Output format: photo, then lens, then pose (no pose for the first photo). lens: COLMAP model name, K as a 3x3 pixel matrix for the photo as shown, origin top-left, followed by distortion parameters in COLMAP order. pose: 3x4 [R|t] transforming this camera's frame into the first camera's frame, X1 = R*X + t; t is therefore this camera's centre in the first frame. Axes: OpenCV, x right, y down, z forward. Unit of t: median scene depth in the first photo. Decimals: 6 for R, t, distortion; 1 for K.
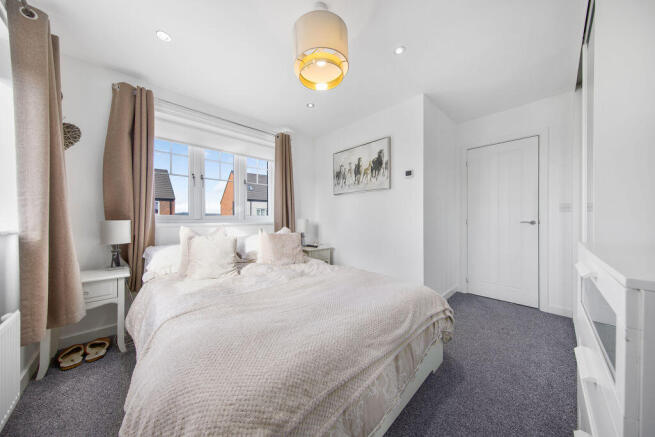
lens RADIAL K [[209.4, 0, 327.6], [0, 209.4, 218.9], [0, 0, 1]] dist [0.000409, 0.000004]
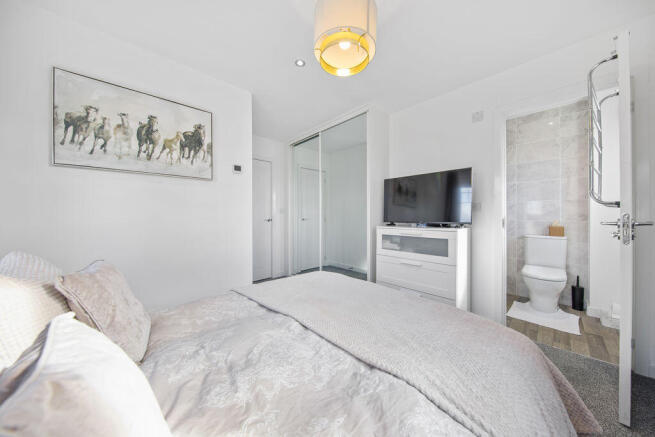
lens RADIAL K [[215.9, 0, 325.9], [0, 215.9, 217.3], [0, 0, 1]] dist [-0.010178, -0.000051]
pose [[0.006421, -0.005235, 0.999966, -0.457681], [0.002014, 0.999984, 0.005223, -0.009452], [-0.999977, 0.001980, 0.006431, 0.523013]]
